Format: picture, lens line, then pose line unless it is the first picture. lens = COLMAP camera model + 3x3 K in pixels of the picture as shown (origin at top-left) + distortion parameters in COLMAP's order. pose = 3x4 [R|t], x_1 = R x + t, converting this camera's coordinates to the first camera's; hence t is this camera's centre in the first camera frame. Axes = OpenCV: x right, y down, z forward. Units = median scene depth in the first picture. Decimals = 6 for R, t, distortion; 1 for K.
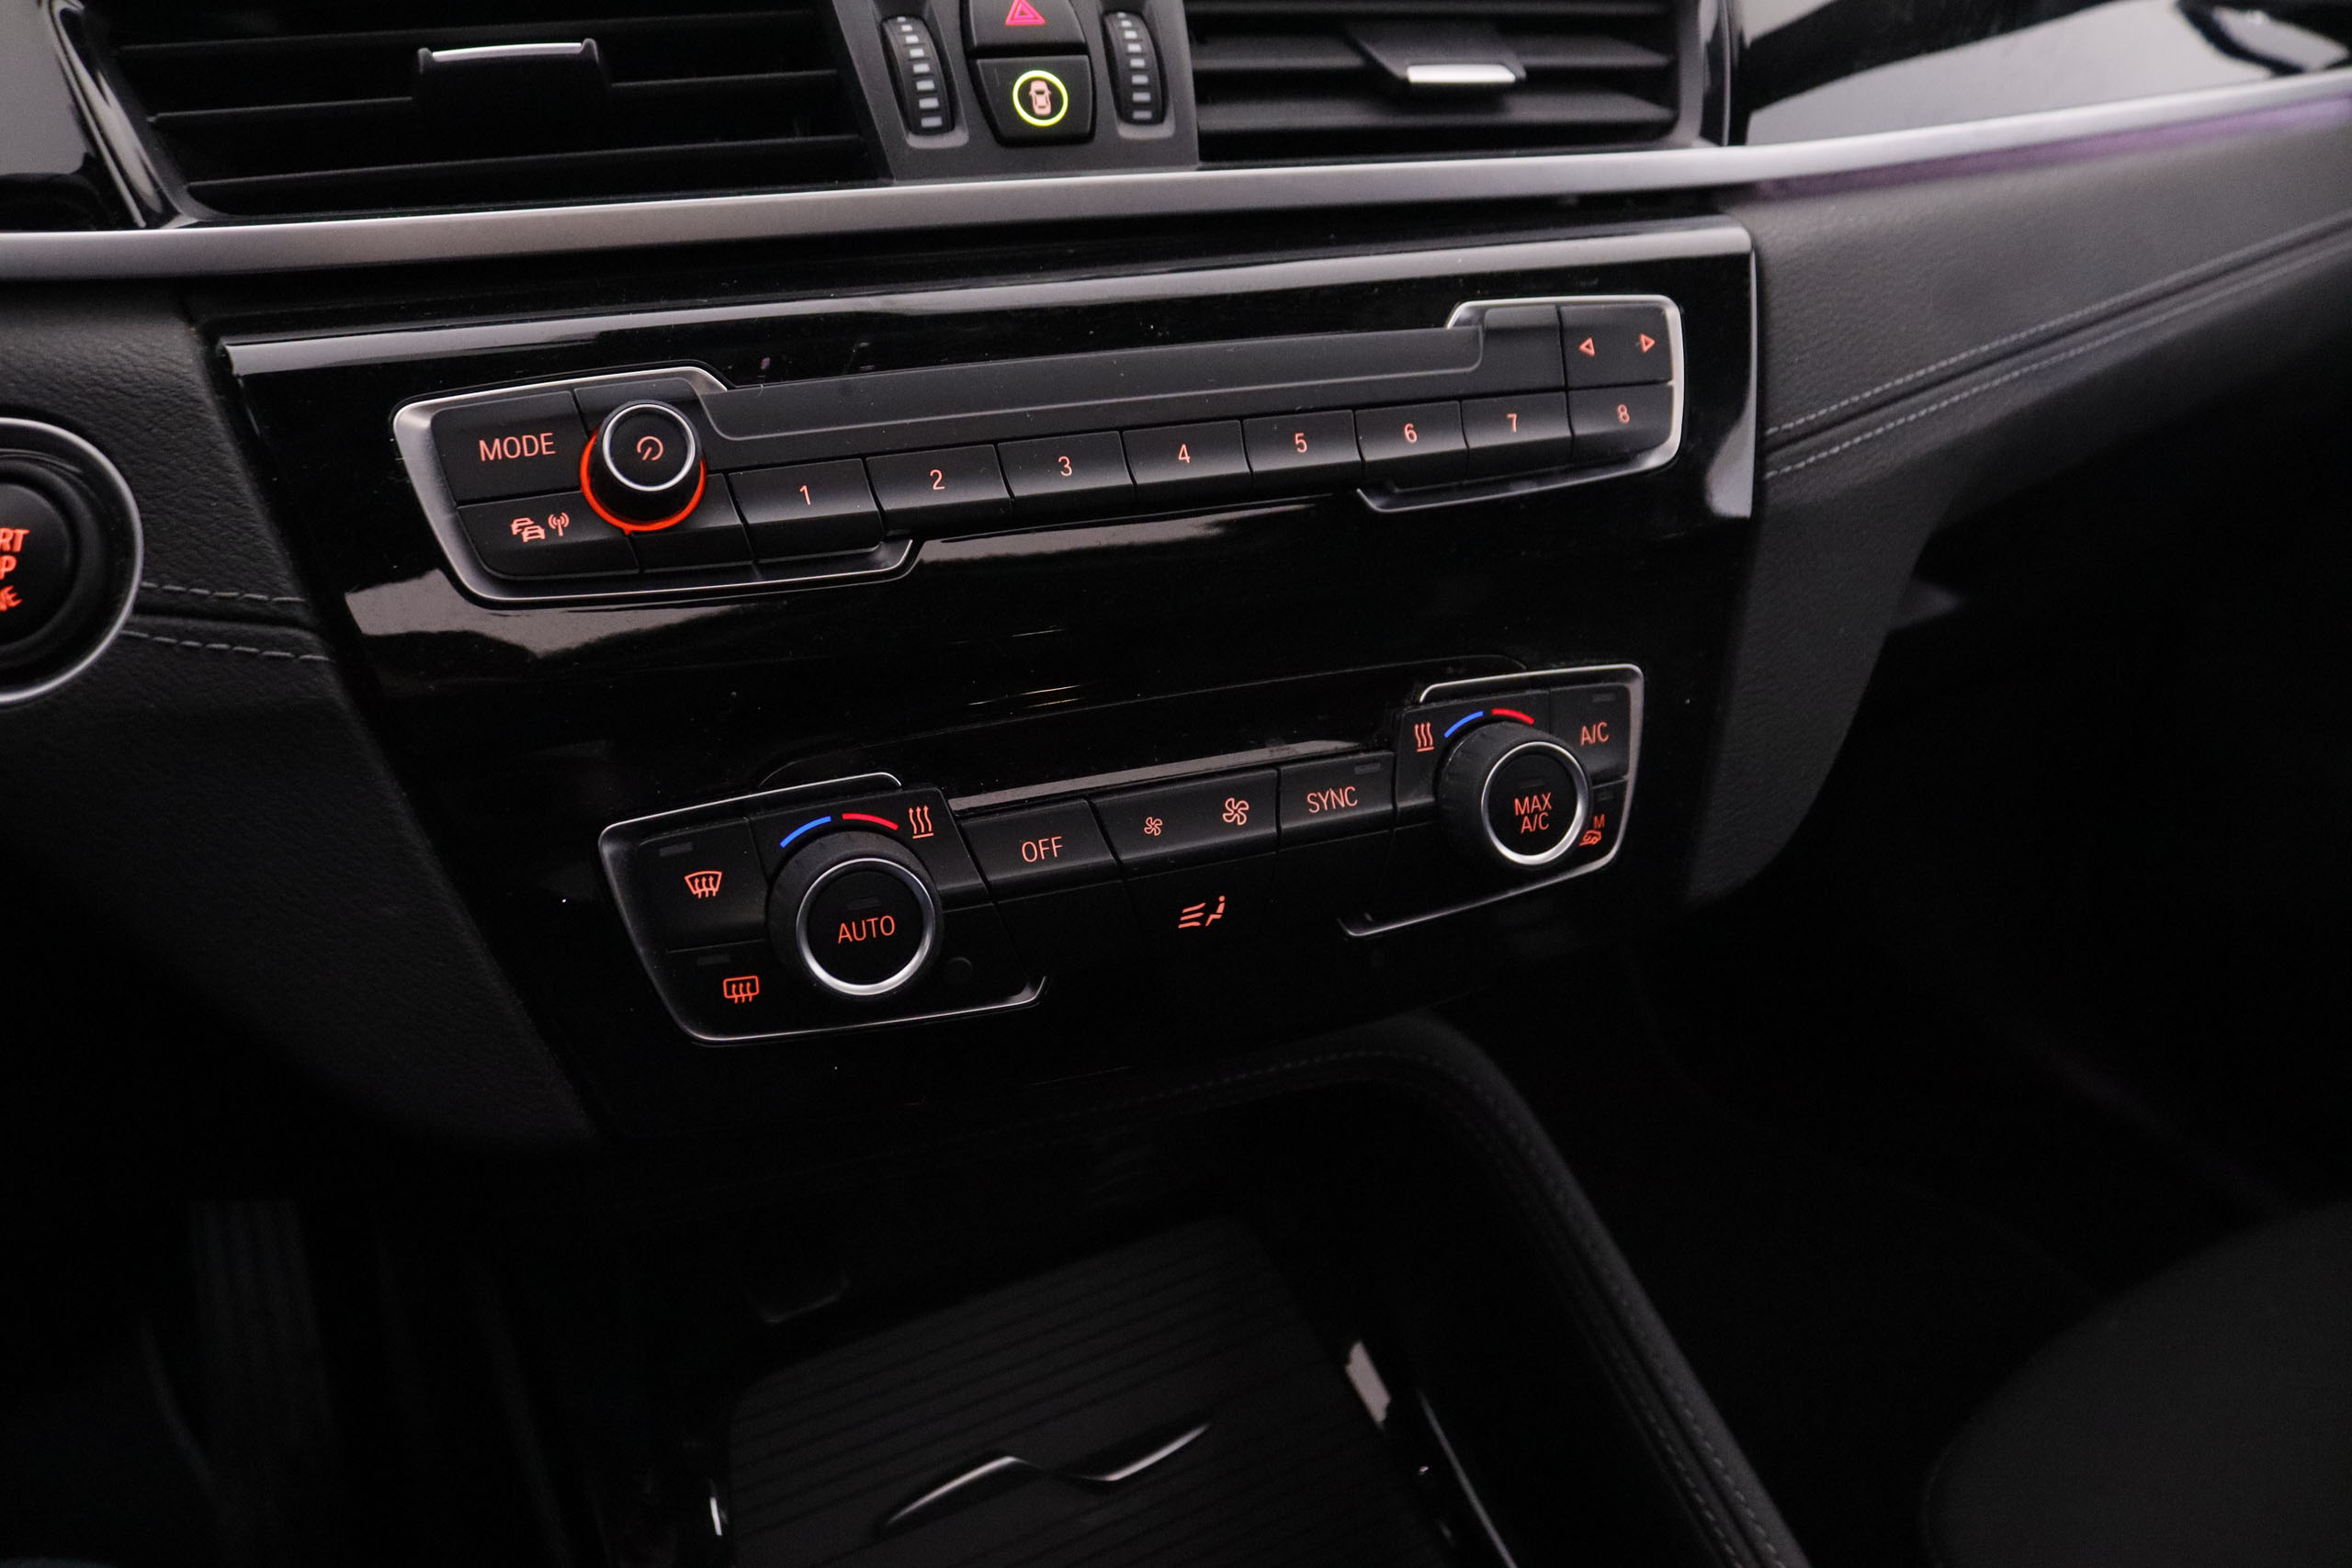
lens RADIAL K [[1861.8, 0, 1176.0], [0, 1861.8, 784.0], [0, 0, 1]] dist [-0.188195, 0.153251]
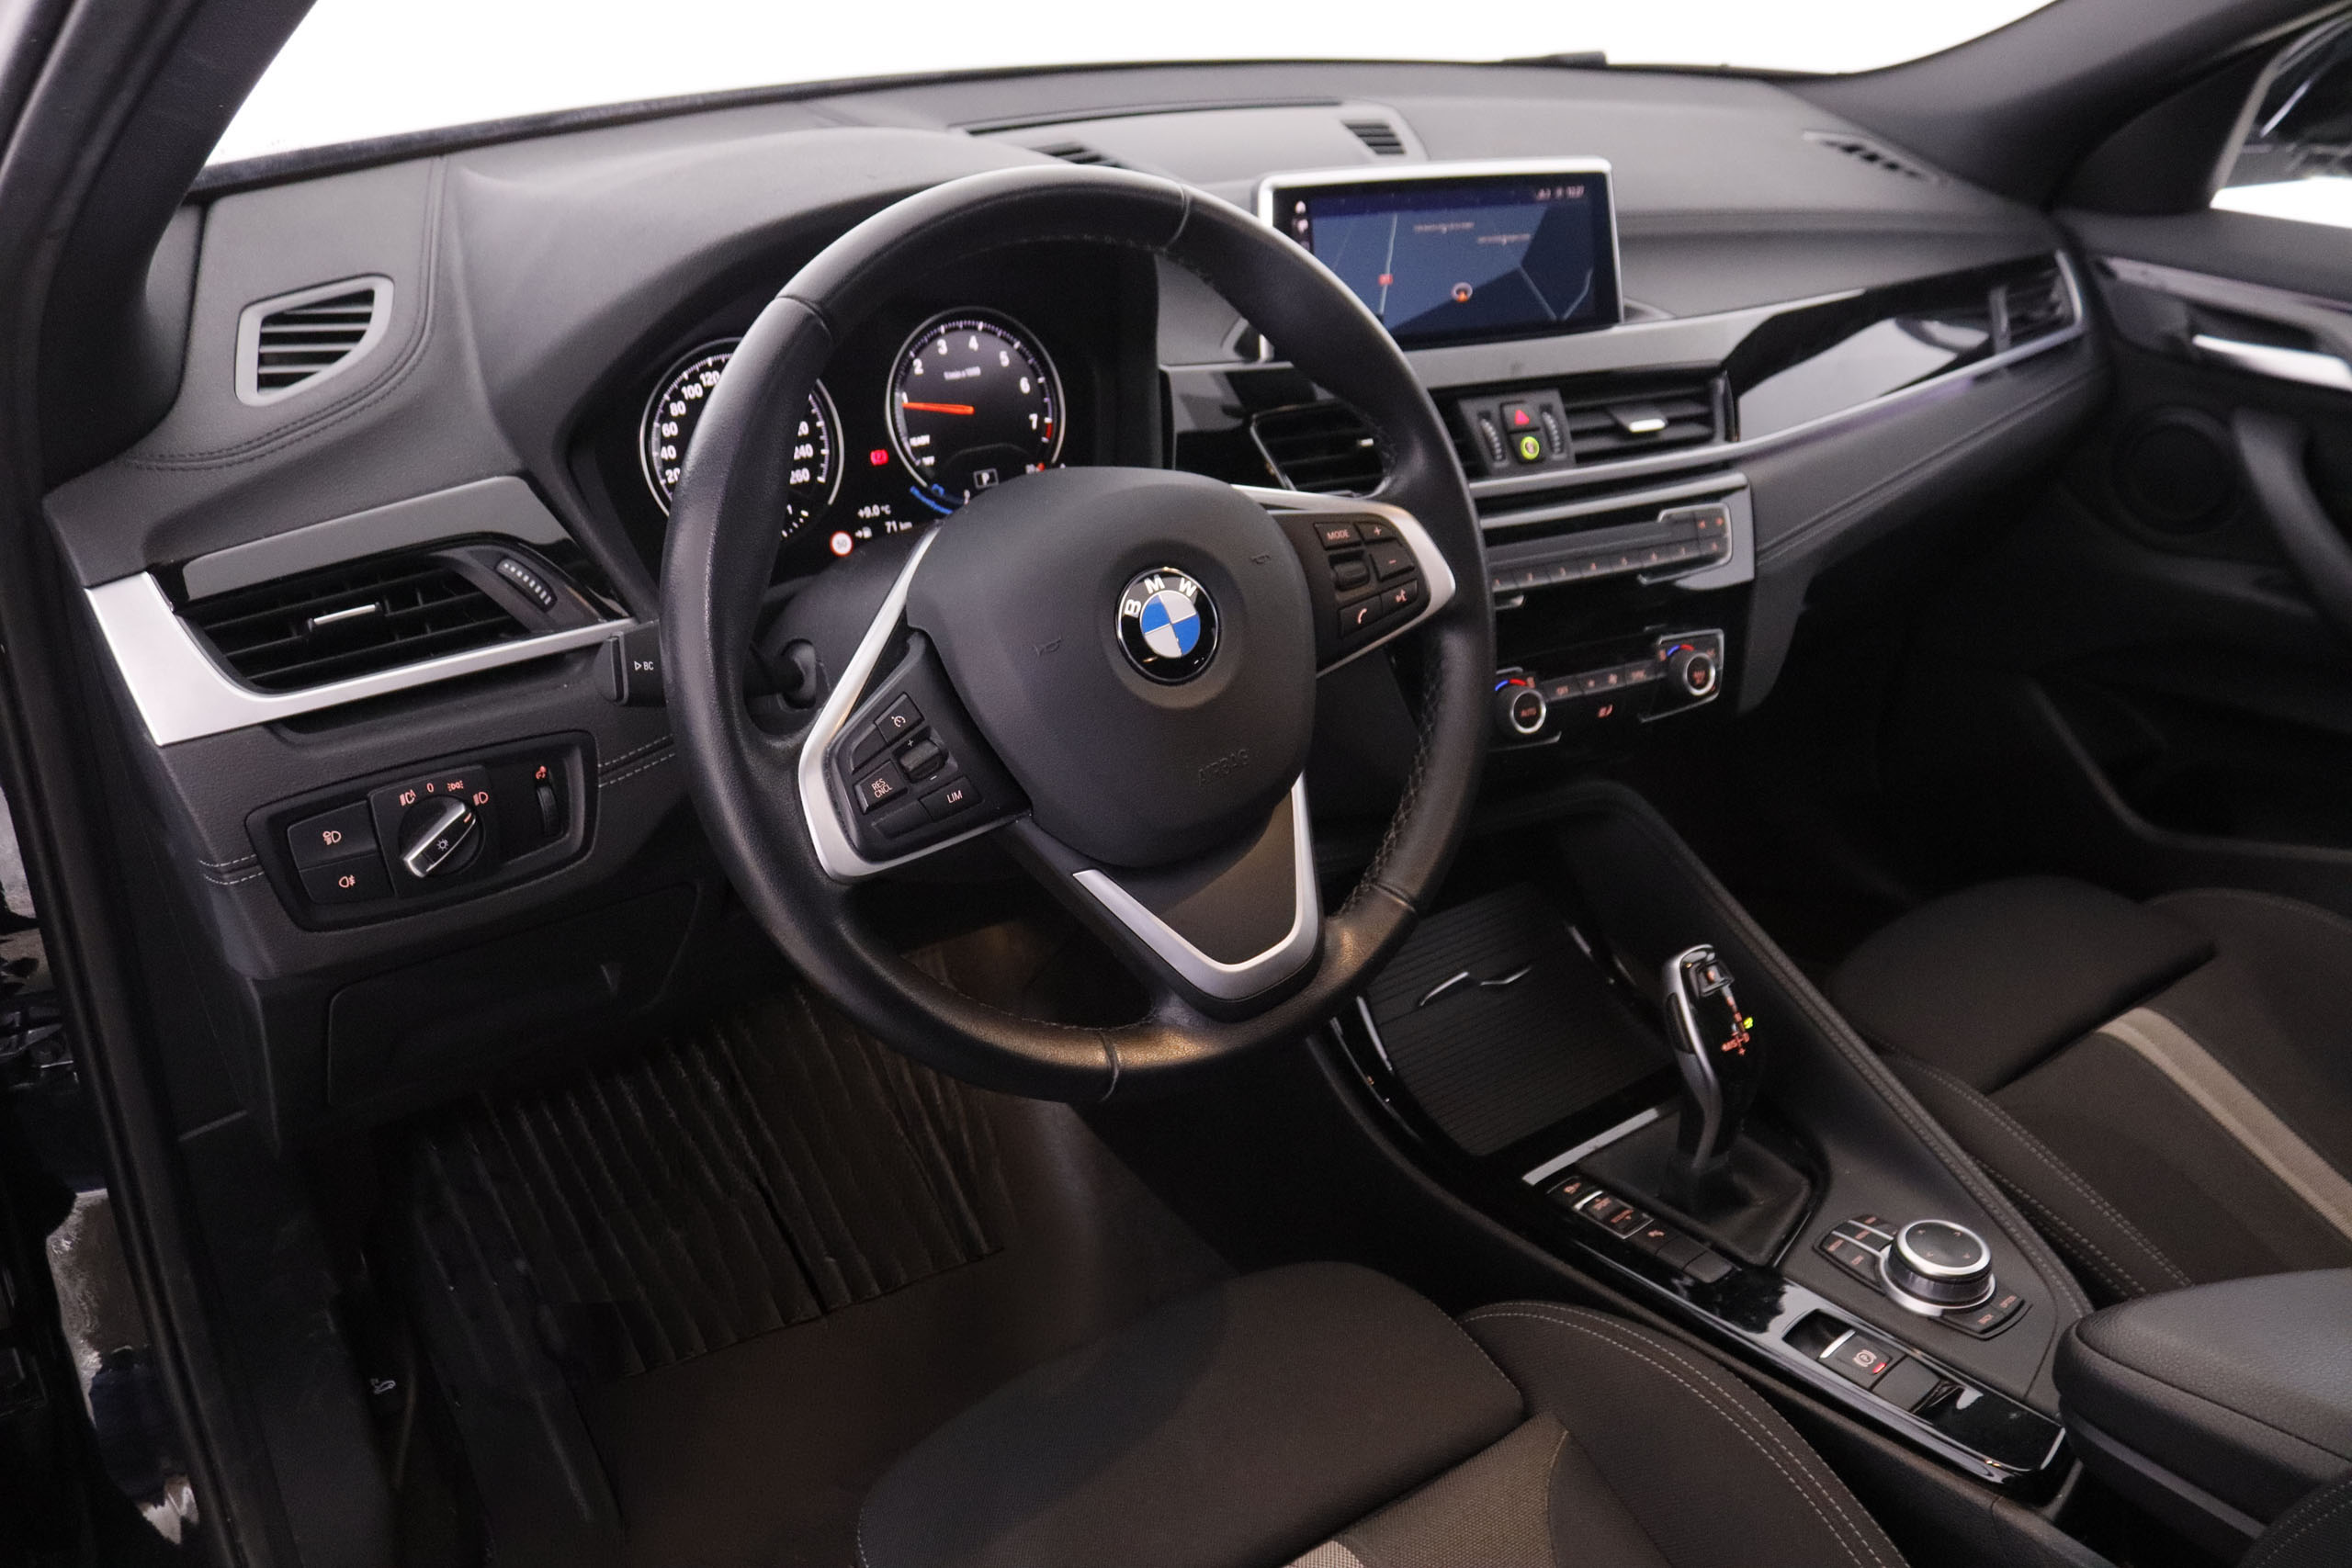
lens RADIAL K [[1861.8, 0, 1176.0], [0, 1861.8, 784.0], [0, 0, 1]] dist [-0.188195, 0.153251]
pose [[0.993087, -0.048627, 0.106839, -0.987370], [0.051019, 0.998502, -0.019775, 0.204906], [-0.105717, 0.025089, 0.994080, -1.910928]]
